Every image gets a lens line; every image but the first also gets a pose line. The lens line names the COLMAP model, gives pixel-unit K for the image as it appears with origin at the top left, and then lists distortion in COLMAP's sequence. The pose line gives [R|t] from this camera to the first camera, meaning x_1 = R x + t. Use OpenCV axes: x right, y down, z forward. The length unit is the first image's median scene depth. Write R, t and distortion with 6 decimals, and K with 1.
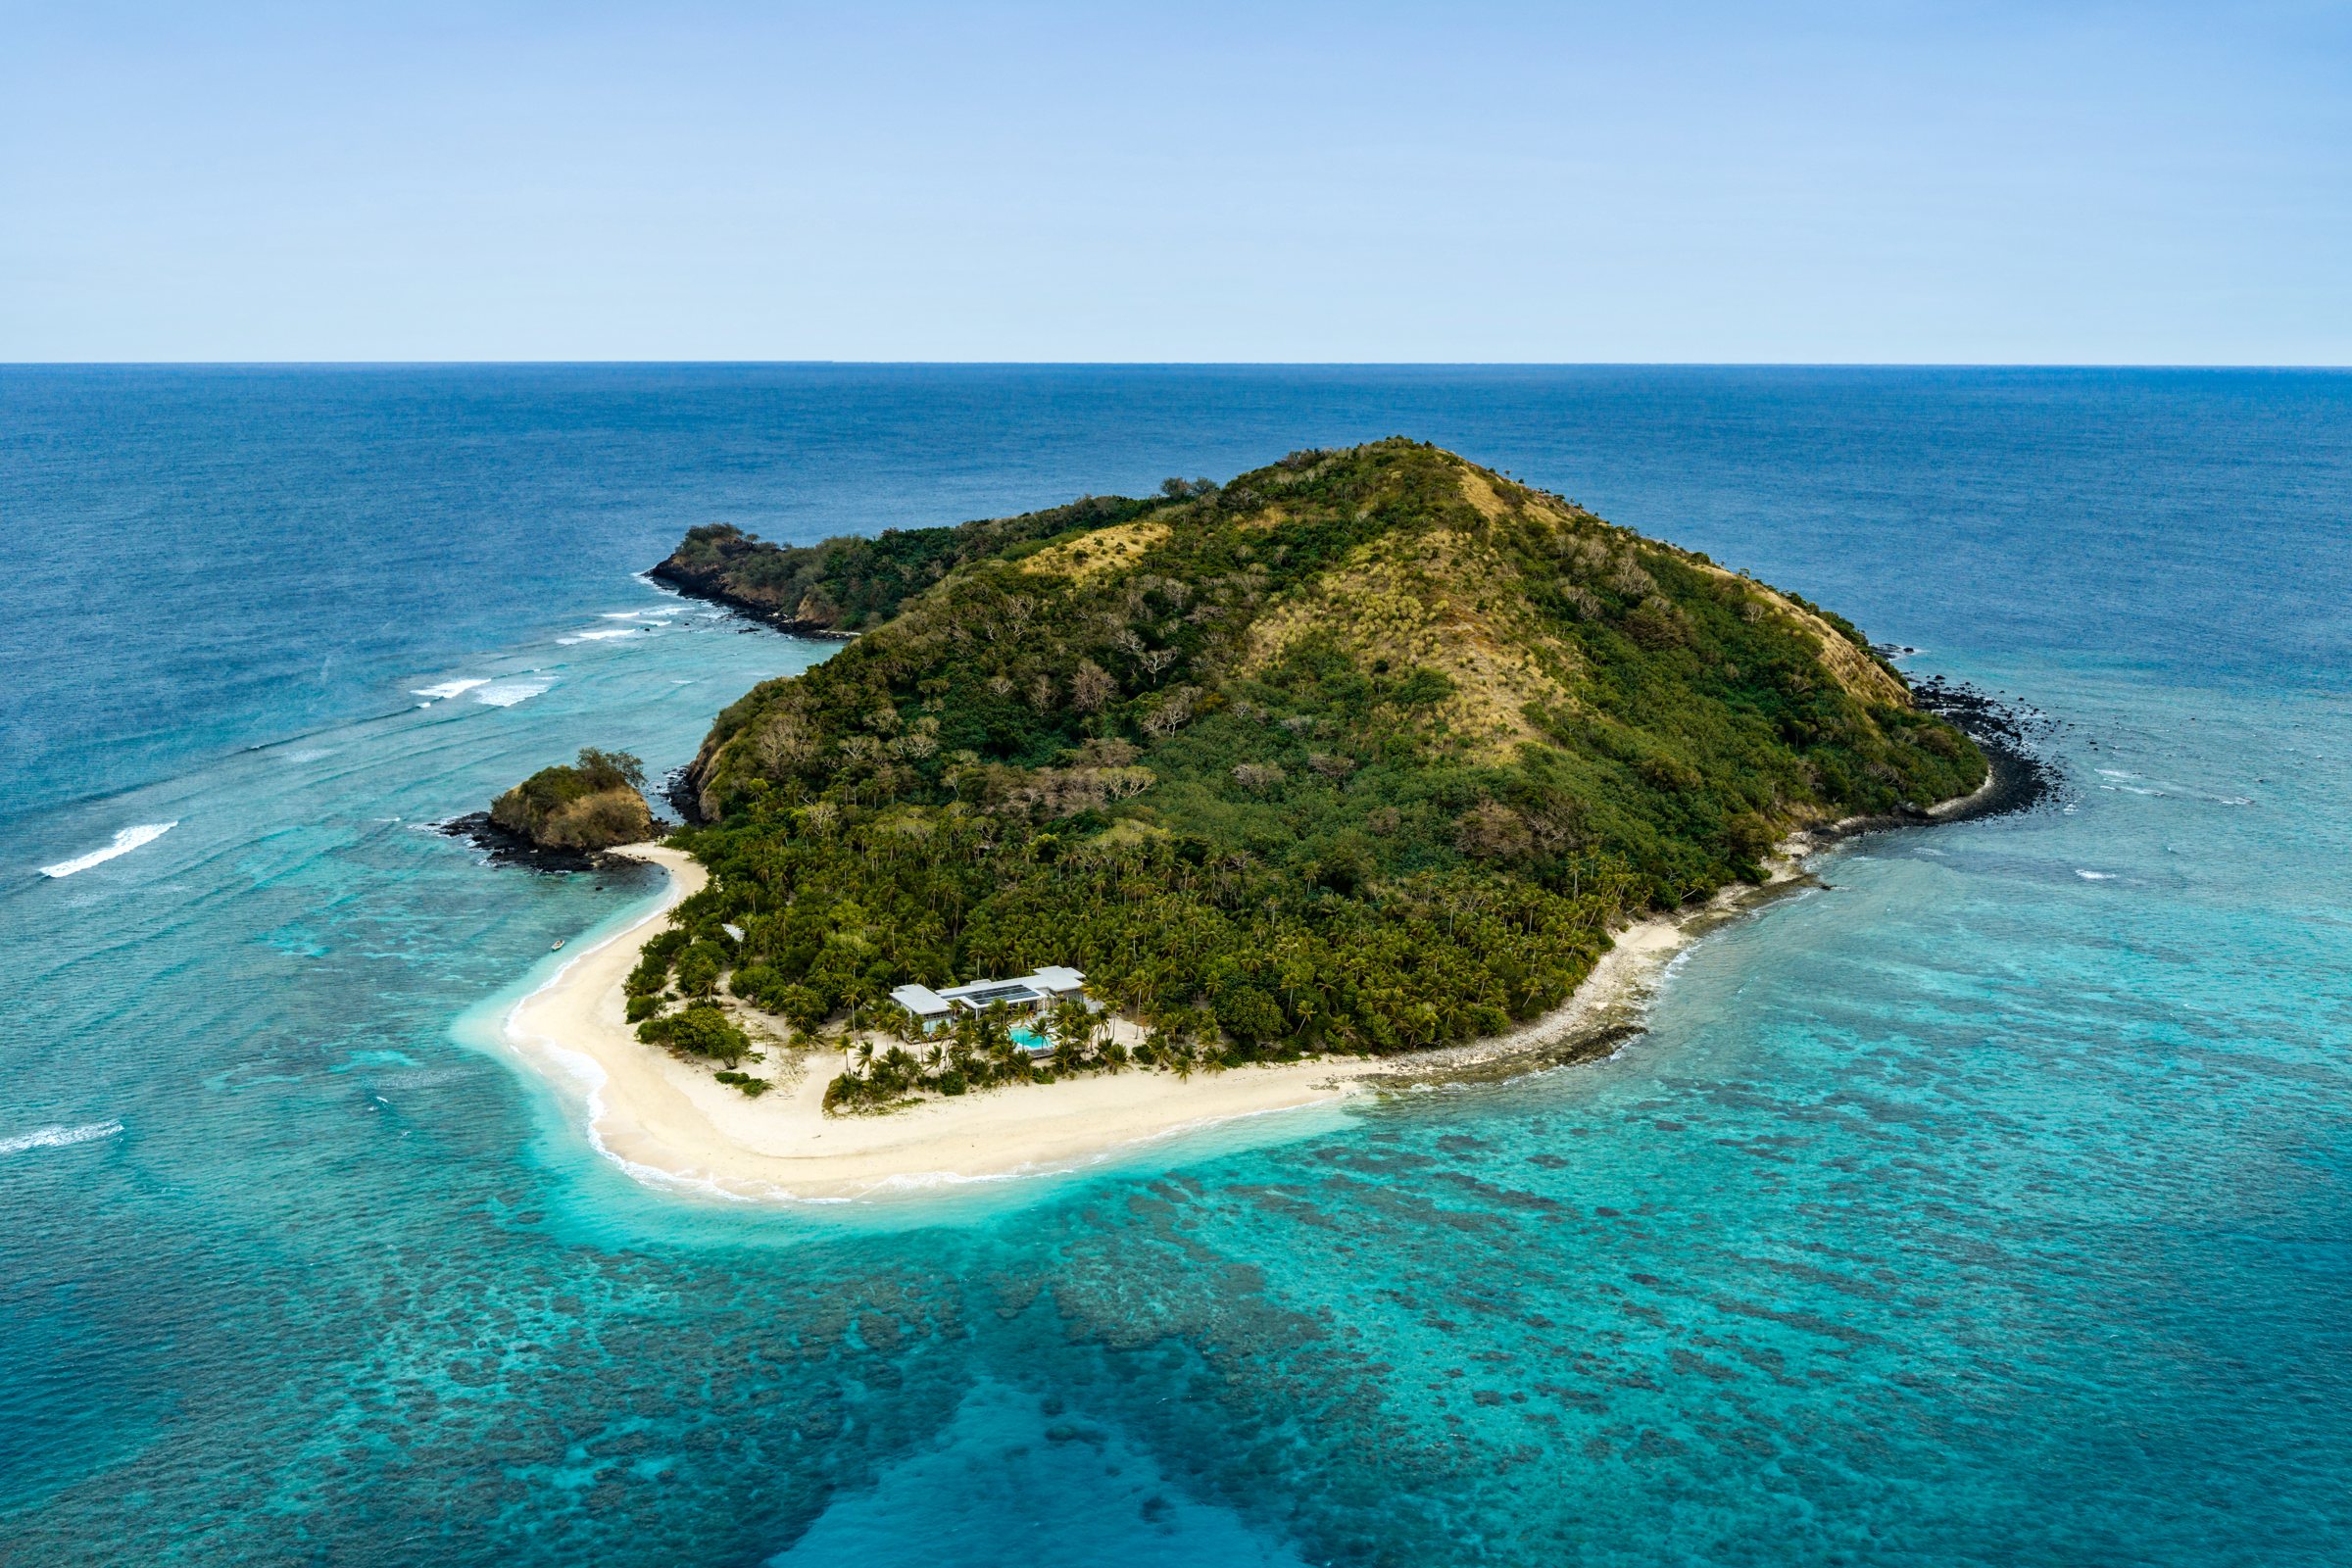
lens RADIAL K [[2300.2, 0, 1176.0], [0, 2300.2, 784.0], [0, 0, 1]] dist [0.013485, 0.004875]
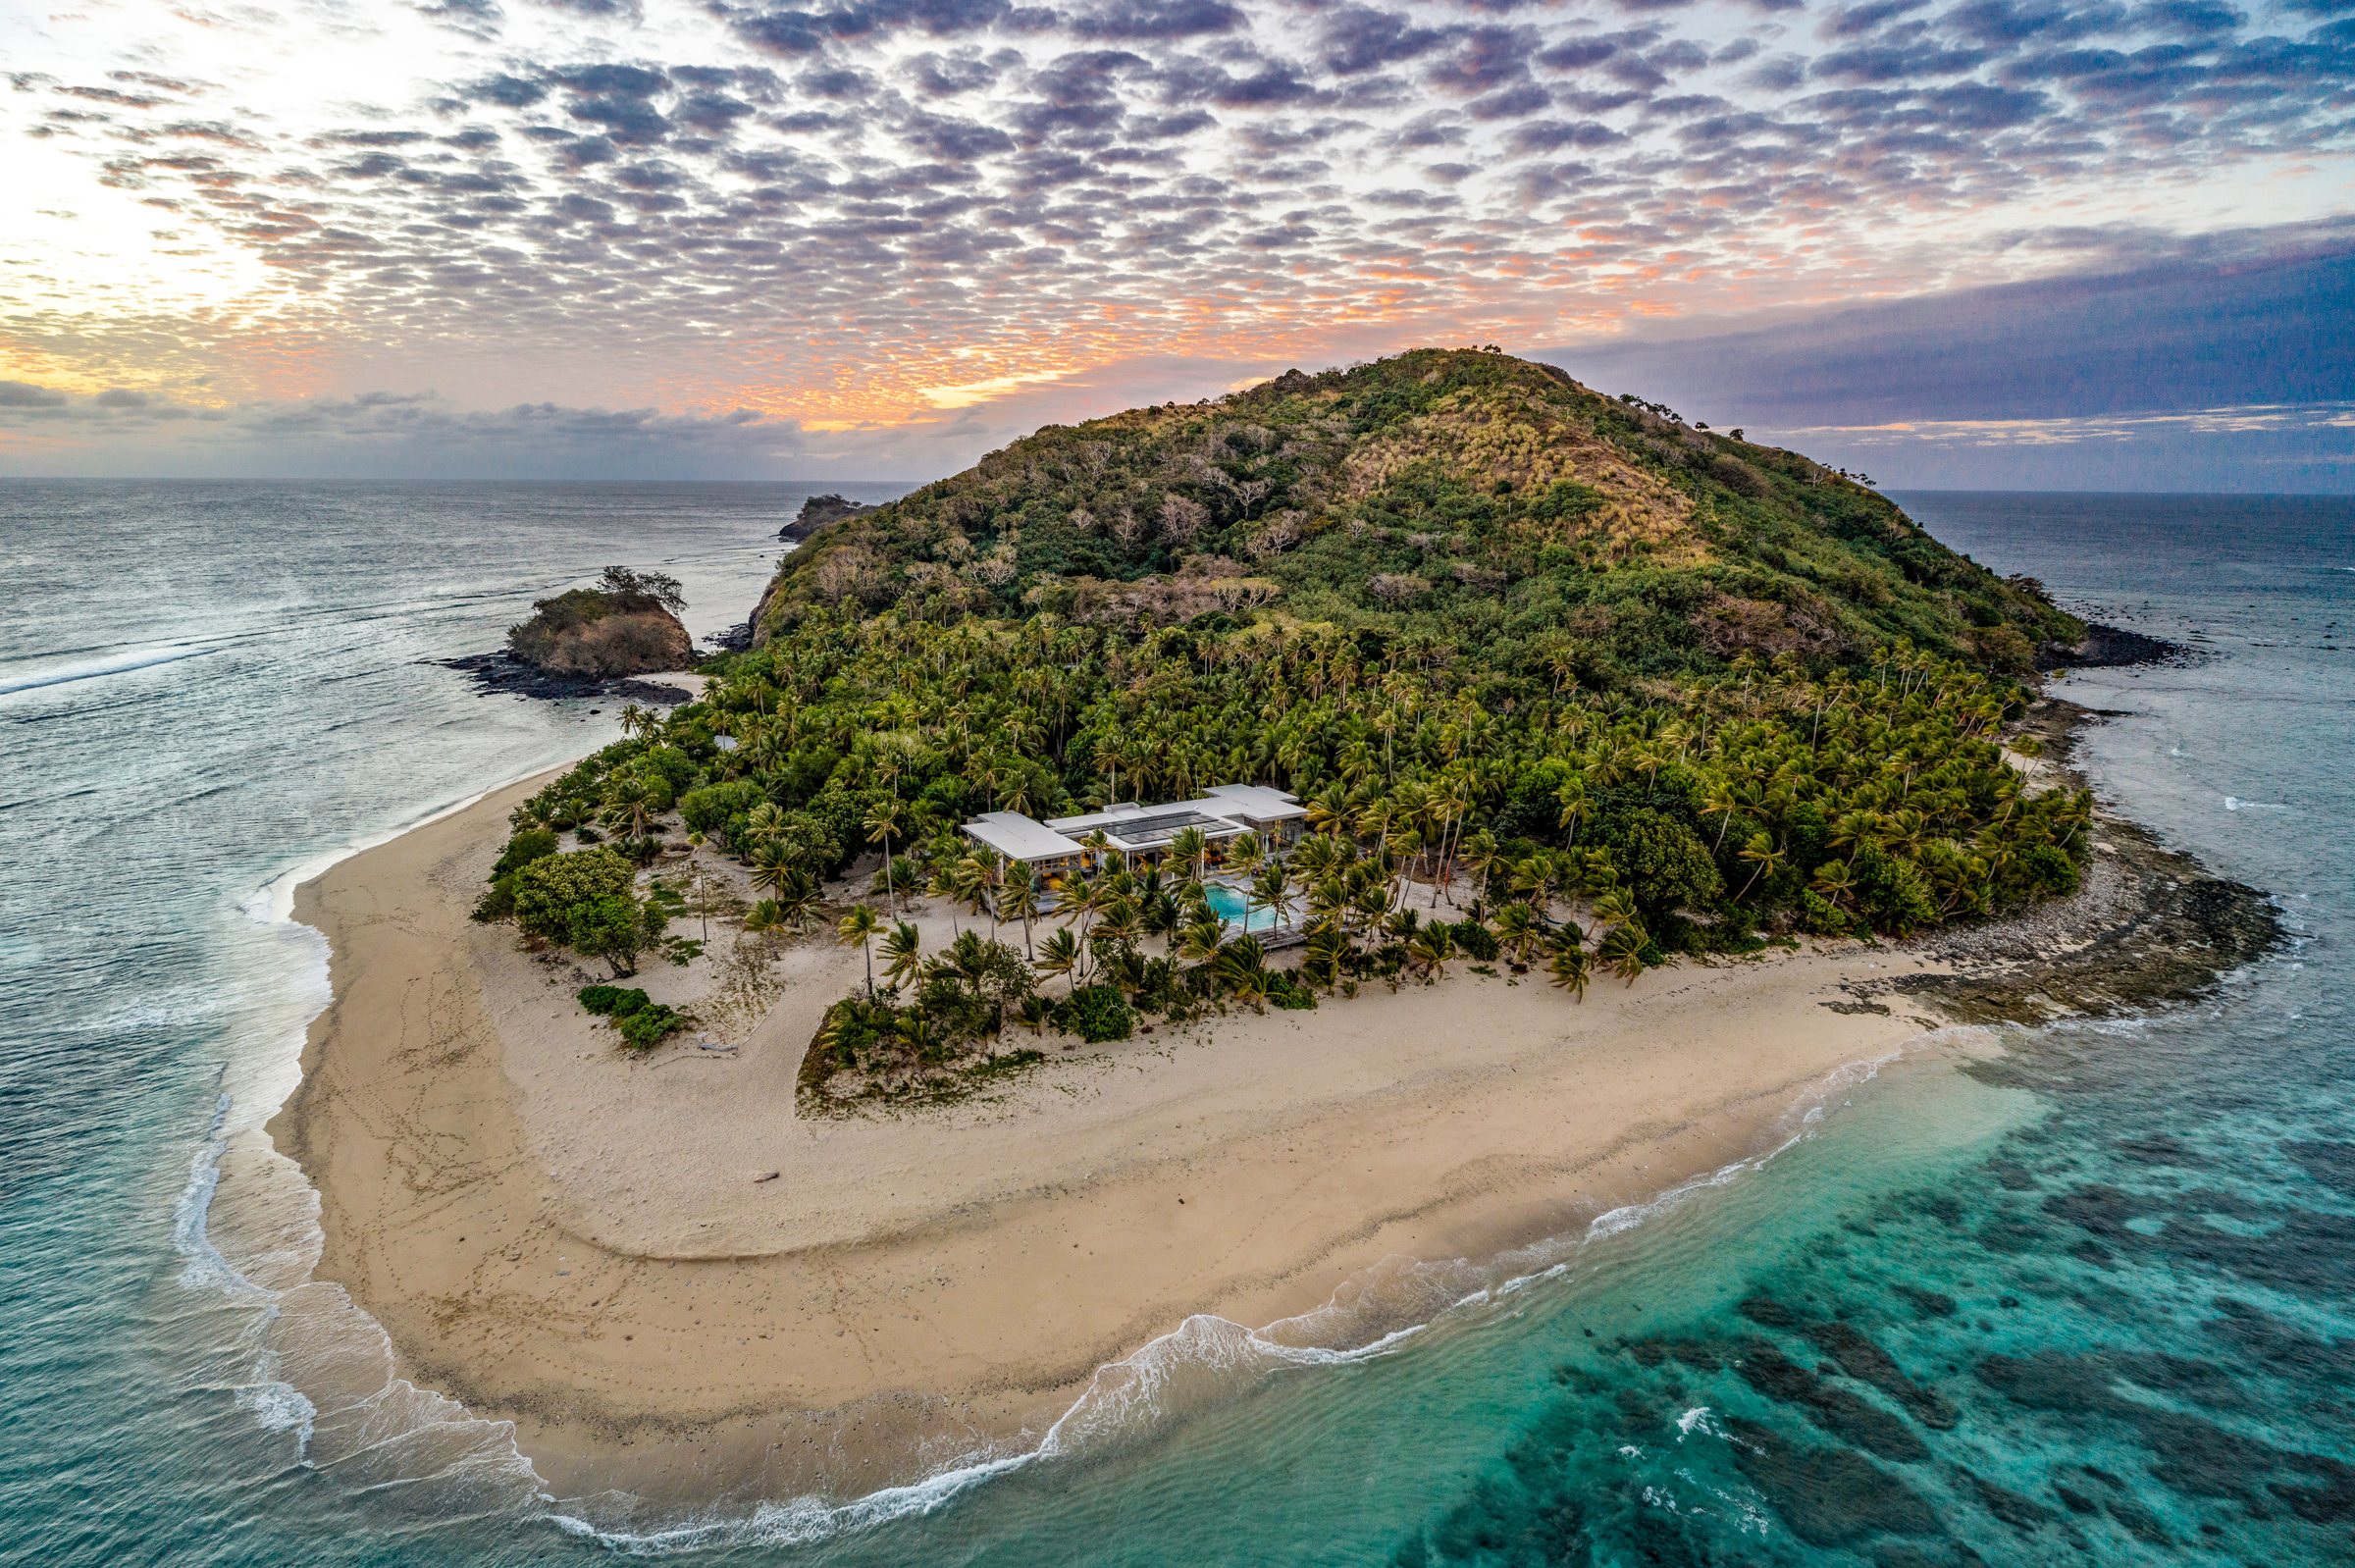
lens RADIAL K [[1235.6, 0, 1171.3], [0, 1235.6, 803.7], [0, 0, 1]] dist [0.001554, 0.000162]
pose [[0.999145, -0.000375, 0.041344, -0.064752], [-0.001413, 0.999065, 0.043200, 0.054641], [-0.041321, -0.043221, 0.998211, 0.526637]]
